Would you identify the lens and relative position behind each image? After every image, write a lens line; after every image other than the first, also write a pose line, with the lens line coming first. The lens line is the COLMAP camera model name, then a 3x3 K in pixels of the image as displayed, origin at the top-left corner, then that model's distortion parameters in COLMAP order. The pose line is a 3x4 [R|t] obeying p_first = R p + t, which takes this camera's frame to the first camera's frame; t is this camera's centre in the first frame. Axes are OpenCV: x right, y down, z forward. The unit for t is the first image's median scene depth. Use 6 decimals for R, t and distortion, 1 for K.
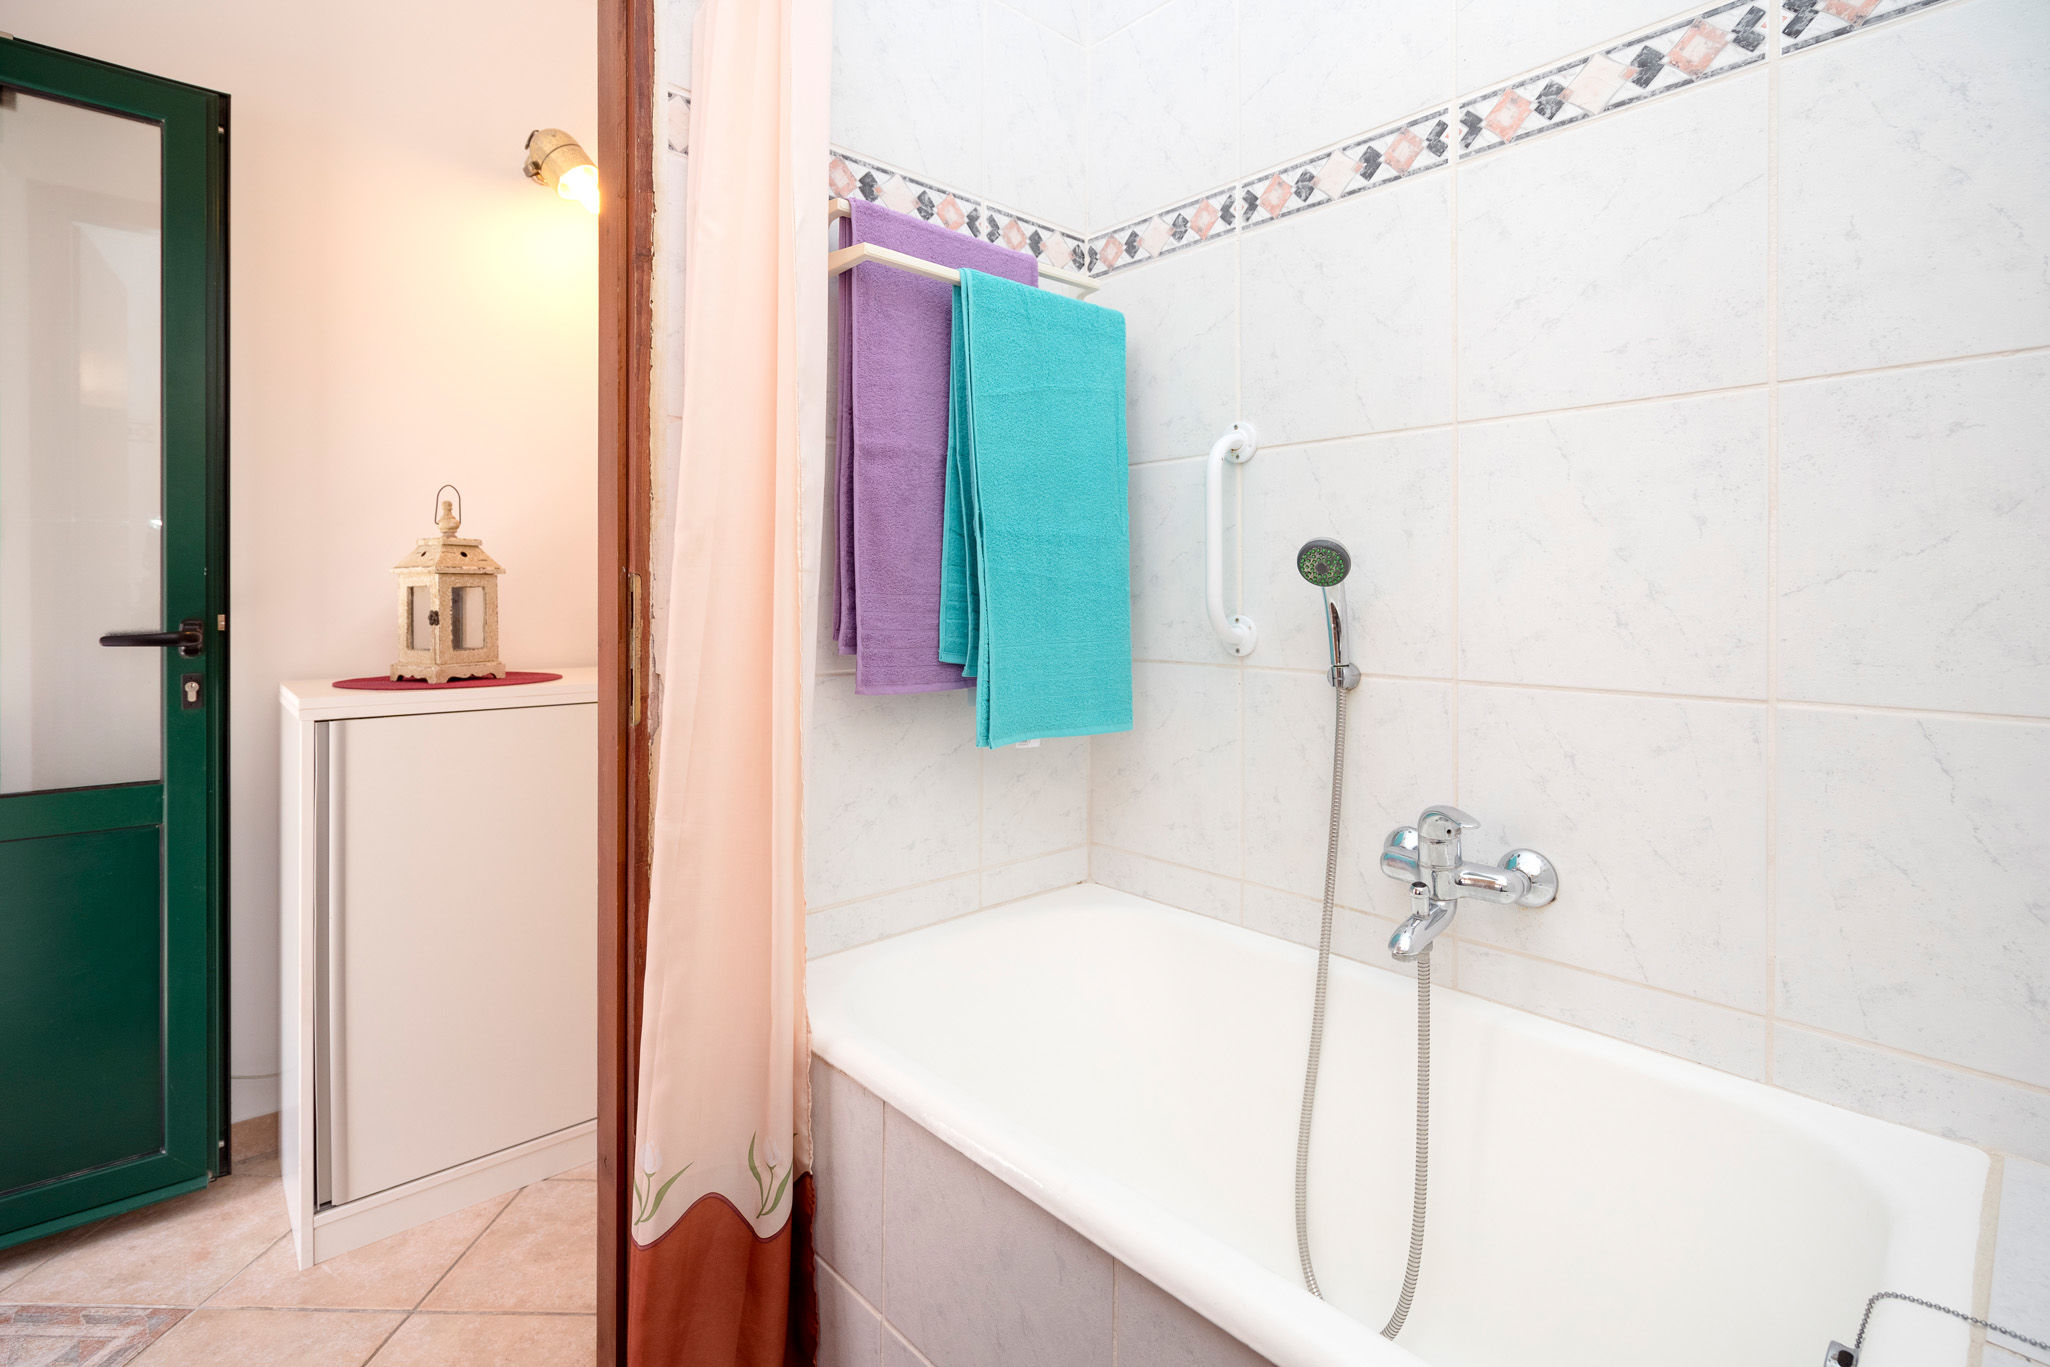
lens RADIAL K [[979.0, 0, 1021.2], [0, 979.0, 609.4], [0, 0, 1]] dist [0.012220, -0.000222]
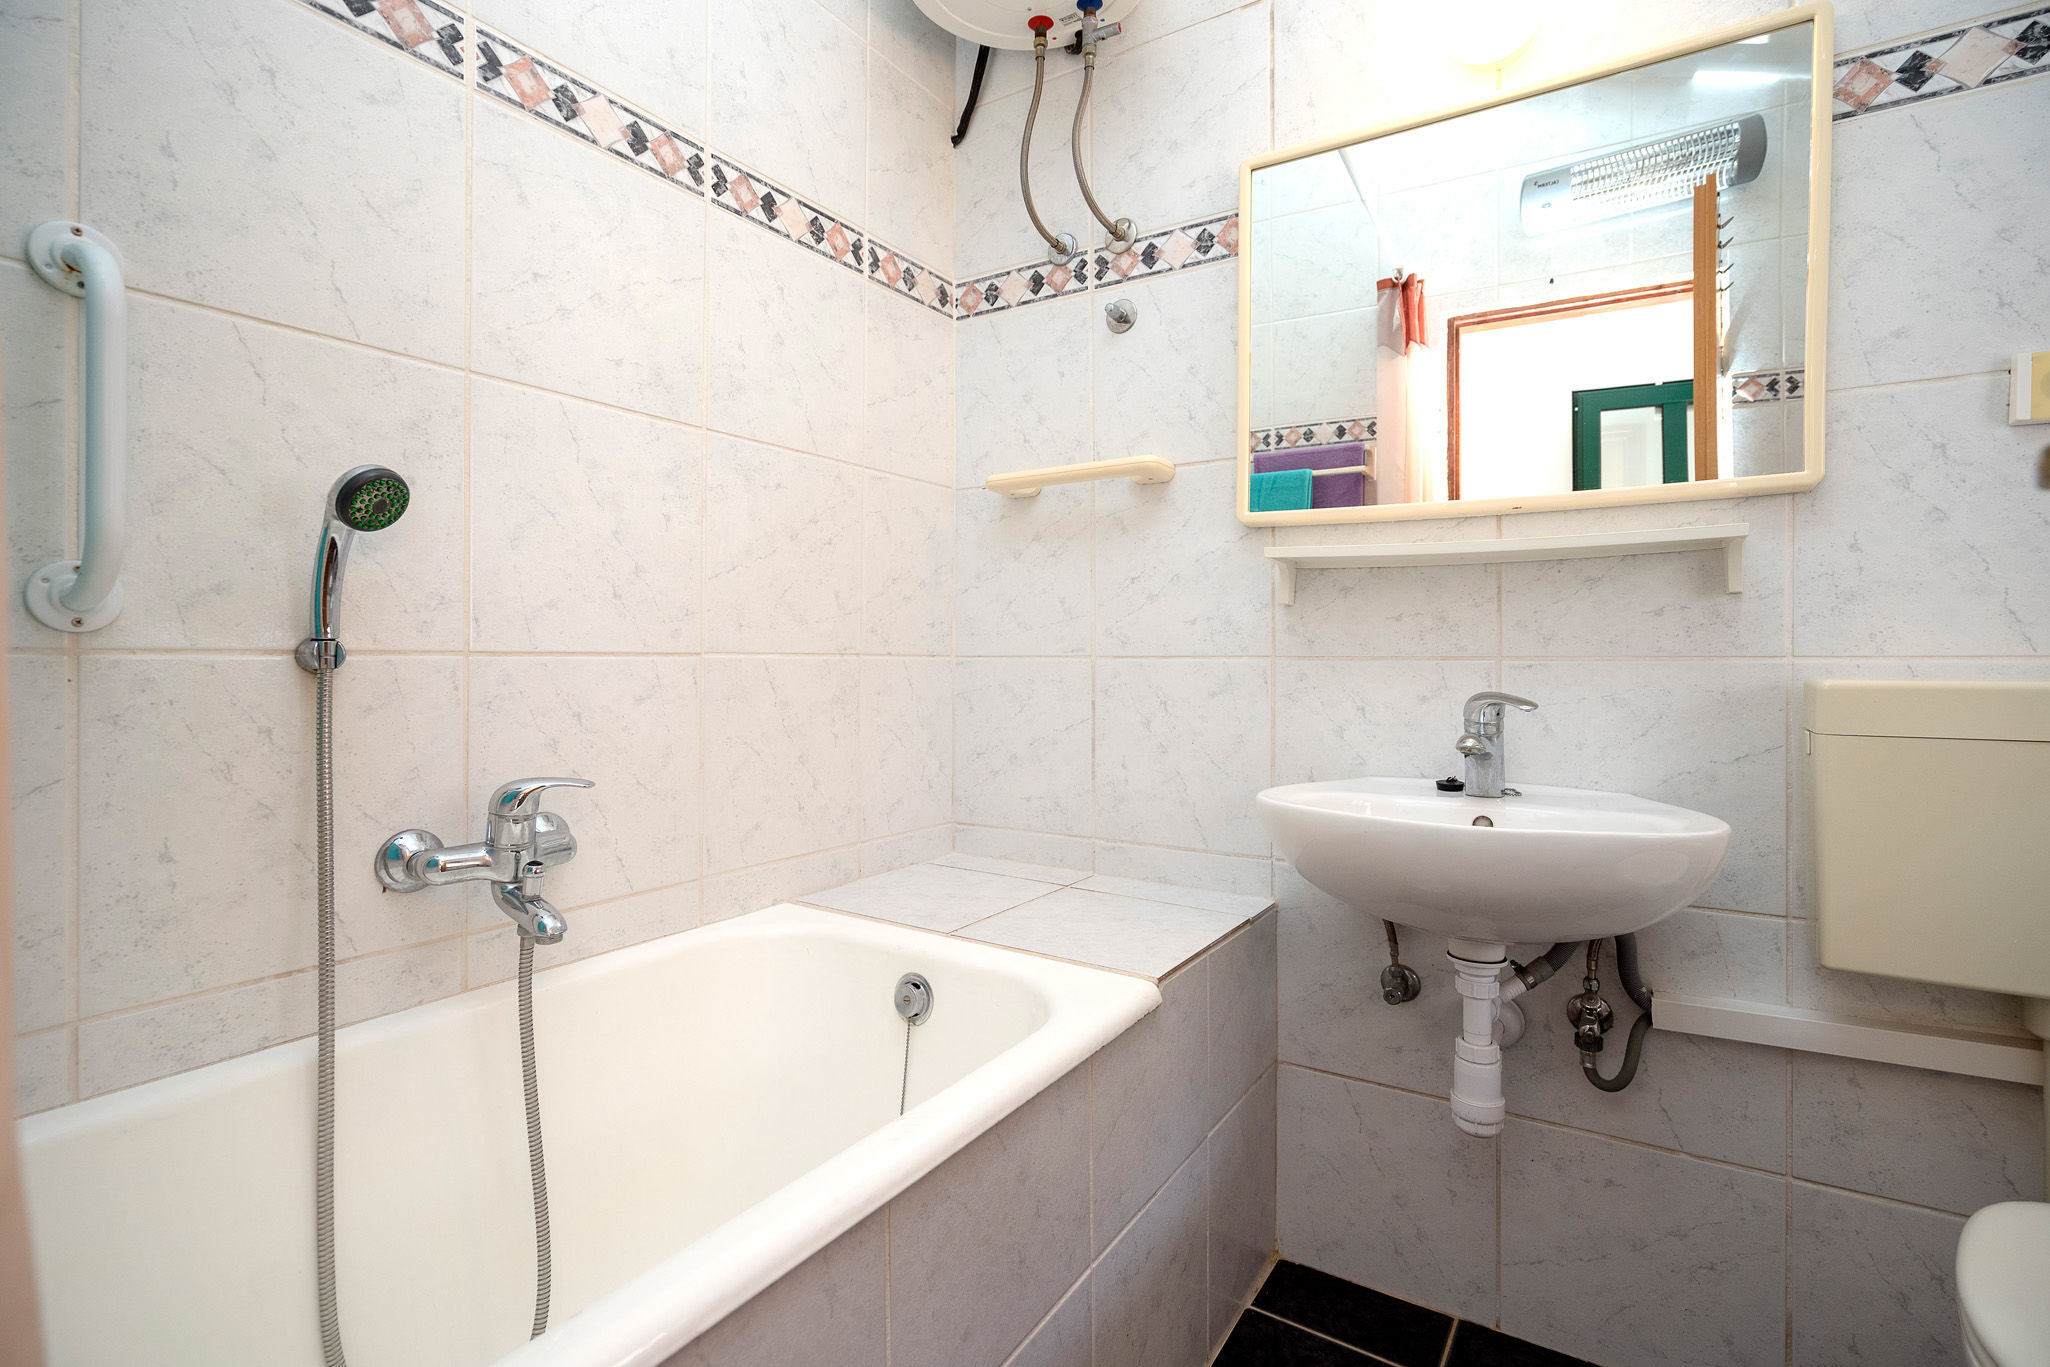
lens RADIAL K [[979.0, 0, 1026.6], [0, 979.0, 665.2], [0, 0, 1]] dist [0.012220, -0.000222]
pose [[-0.259911, -0.007148, 0.965606, -0.609651], [0.012093, 0.999870, 0.010656, 0.085502], [-0.965557, 0.014447, -0.259791, 0.779177]]
